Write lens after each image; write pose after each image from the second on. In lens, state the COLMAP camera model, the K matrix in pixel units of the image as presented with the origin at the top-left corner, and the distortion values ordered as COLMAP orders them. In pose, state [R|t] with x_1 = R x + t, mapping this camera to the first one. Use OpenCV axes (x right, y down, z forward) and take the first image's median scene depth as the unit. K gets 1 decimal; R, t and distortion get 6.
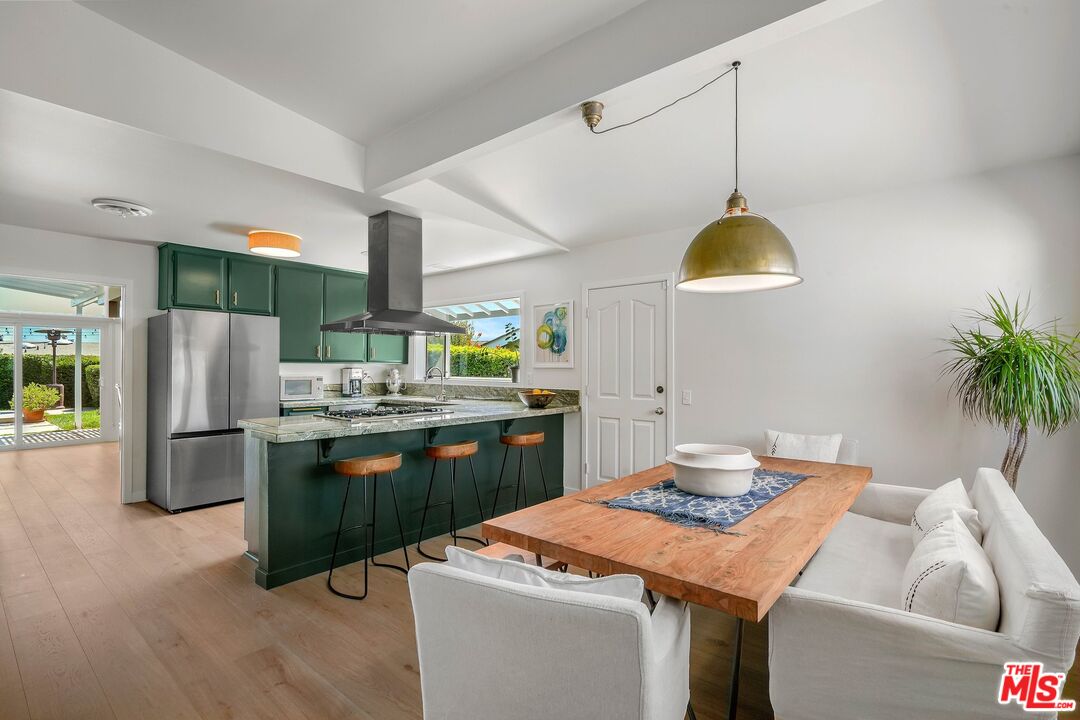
lens RADIAL K [[505.8, 0, 540.0], [0, 505.8, 360.0], [0, 0, 1]] dist [-0.000977, -0.000445]
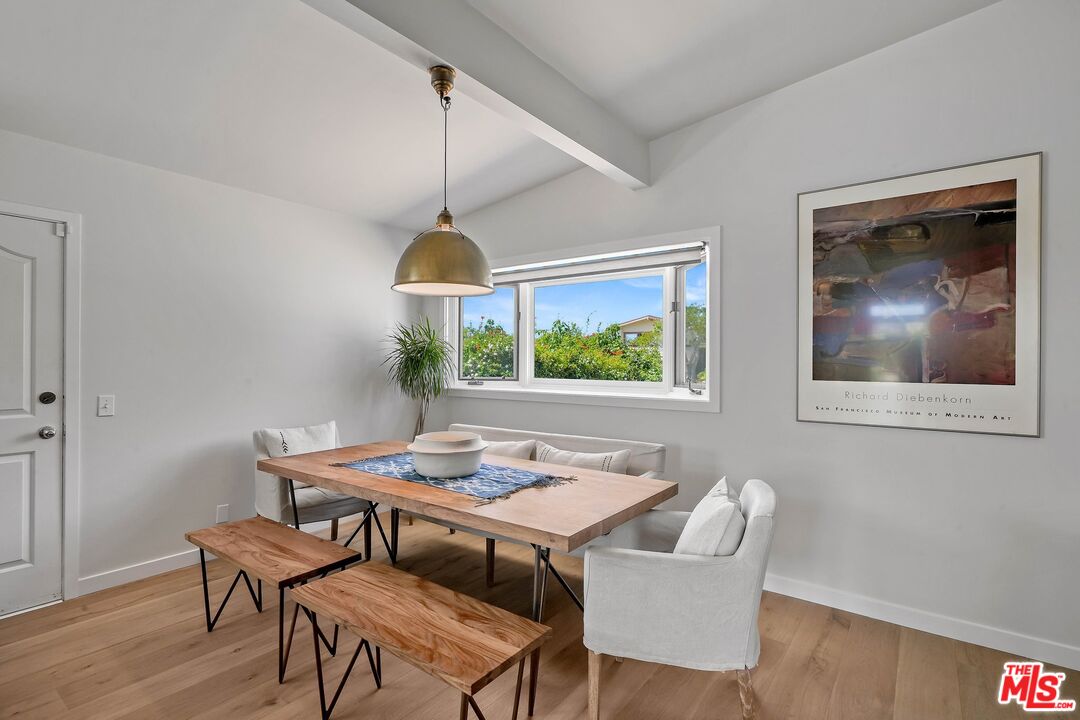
lens RADIAL K [[505.8, 0, 540.0], [0, 505.8, 360.0], [0, 0, 1]] dist [-0.000977, -0.000445]
pose [[-0.045775, -0.002101, 0.998950, -0.340641], [-0.016298, 0.999866, 0.001356, 0.001531], [-0.998819, -0.016219, -0.045803, 0.367521]]
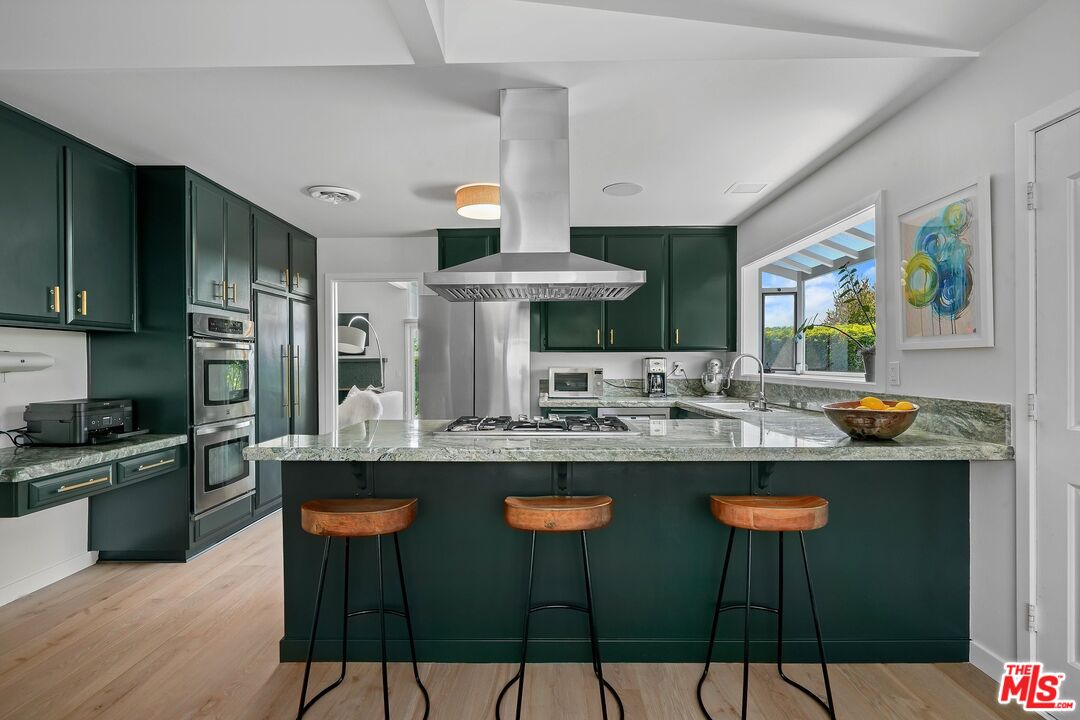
lens RADIAL K [[533.6, 0, 540.0], [0, 533.6, 360.0], [0, 0, 1]] dist [-0.002281, -0.000855]
pose [[0.638910, -0.009616, -0.769221, 0.154260], [0.016716, 0.999859, 0.001385, 0.018188], [0.769100, -0.013743, 0.638981, 0.449253]]
